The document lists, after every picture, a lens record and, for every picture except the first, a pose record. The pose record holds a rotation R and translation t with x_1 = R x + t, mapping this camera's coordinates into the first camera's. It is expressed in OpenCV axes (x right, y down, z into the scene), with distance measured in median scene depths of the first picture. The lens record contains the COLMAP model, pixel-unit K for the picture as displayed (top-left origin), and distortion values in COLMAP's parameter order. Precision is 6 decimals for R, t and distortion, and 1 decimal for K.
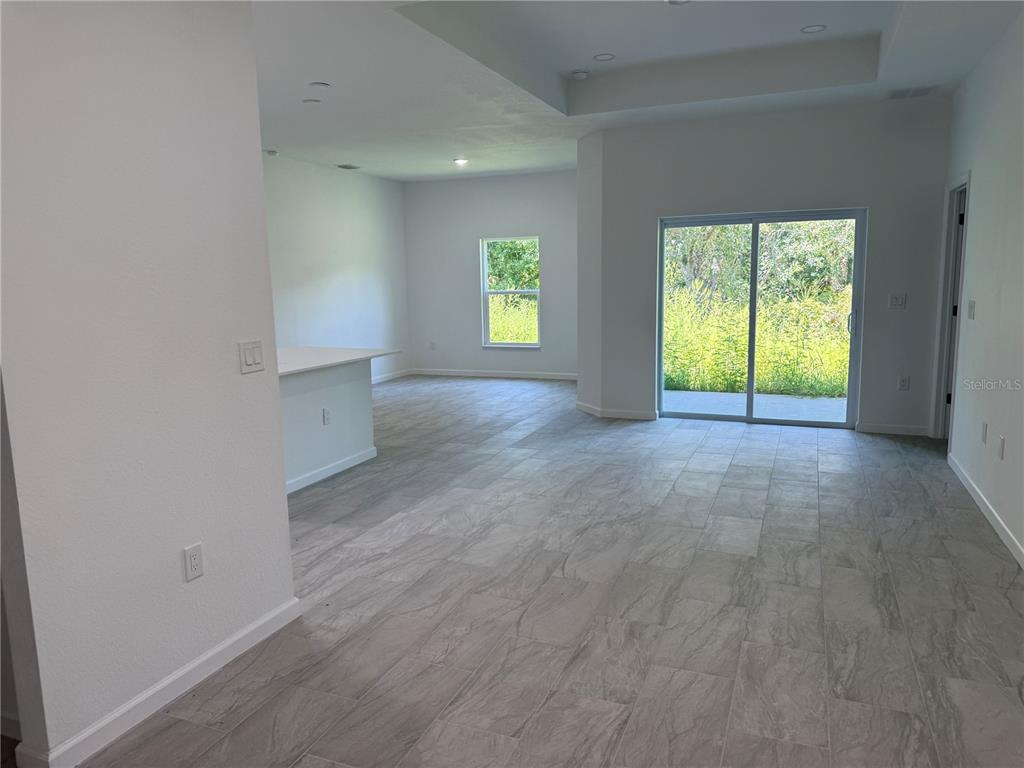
lens RADIAL K [[717.8, 0, 508.3], [0, 717.8, 384.7], [0, 0, 1]] dist [0.065880, -0.002333]
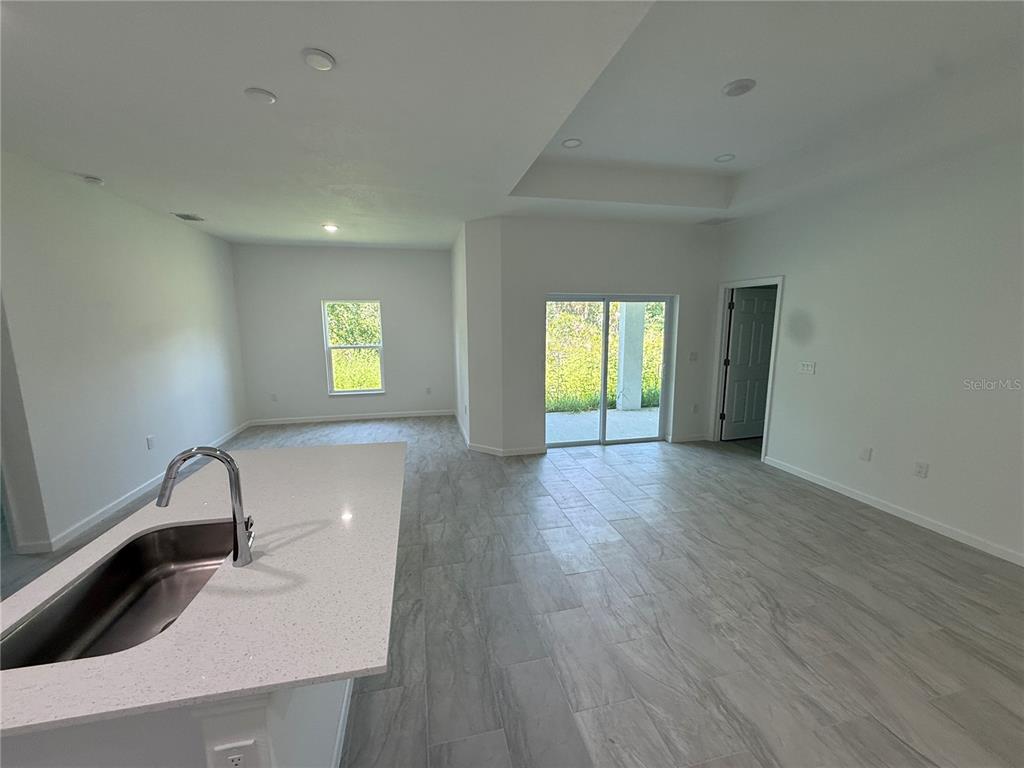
lens RADIAL K [[408.0, 0, 509.2], [0, 408.0, 385.6], [0, 0, 1]] dist [0.001693, -0.000864]
pose [[0.817903, -0.075459, 0.570387, -0.359805], [0.075864, 0.996851, 0.023094, -0.130453], [-0.570333, 0.024383, 0.821051, 0.644354]]
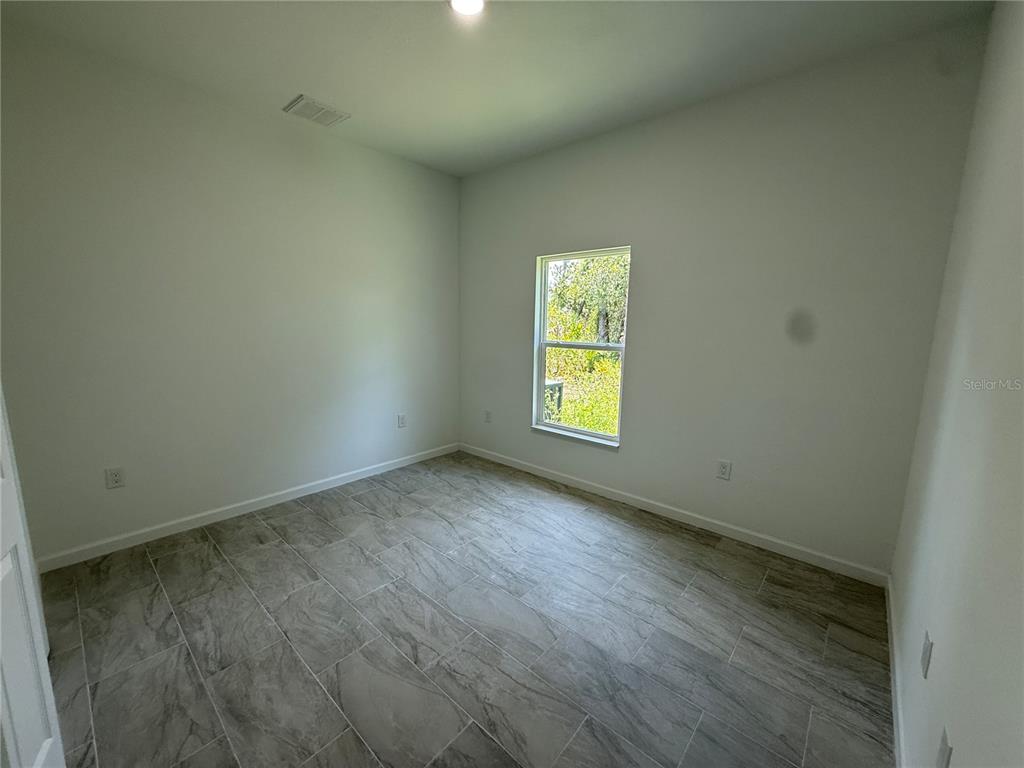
lens RADIAL K [[408.0, 0, 514.3], [0, 408.0, 380.1], [0, 0, 1]] dist [0.001693, -0.000864]
pose [[0.945914, 0.071252, -0.316496, 0.136084], [-0.071245, 0.997391, 0.011608, -0.221656], [0.316497, 0.011569, 0.948523, 1.284912]]
